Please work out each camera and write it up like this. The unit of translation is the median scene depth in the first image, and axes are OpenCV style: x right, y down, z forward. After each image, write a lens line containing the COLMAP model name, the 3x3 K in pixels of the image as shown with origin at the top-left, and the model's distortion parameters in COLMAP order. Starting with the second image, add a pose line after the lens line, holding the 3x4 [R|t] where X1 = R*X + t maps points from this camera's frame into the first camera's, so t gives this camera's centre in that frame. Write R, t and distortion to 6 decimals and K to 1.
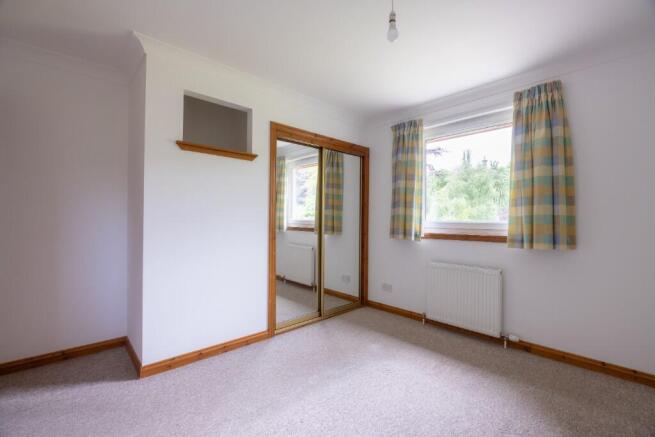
lens RADIAL K [[287.9, 0, 330.8], [0, 287.9, 218.5], [0, 0, 1]] dist [-0.012693, 0.000298]
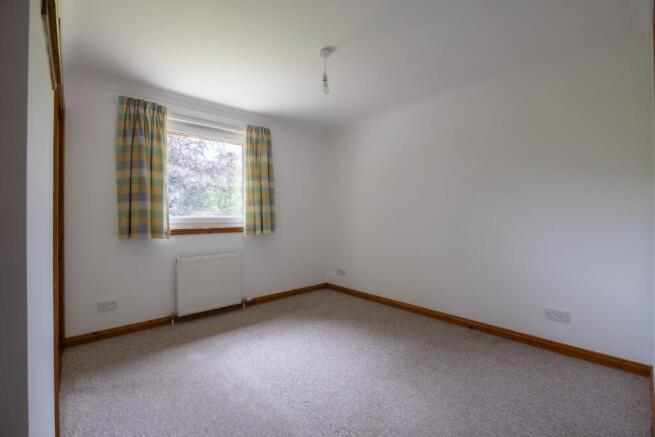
lens RADIAL K [[289.1, 0, 330.0], [0, 289.1, 216.7], [0, 0, 1]] dist [-0.014378, -0.000102]
pose [[0.001097, -0.010084, 0.999949, -0.836121], [0.003700, 0.999942, 0.010080, 0.000473], [-0.999993, 0.003689, 0.001134, 0.638785]]
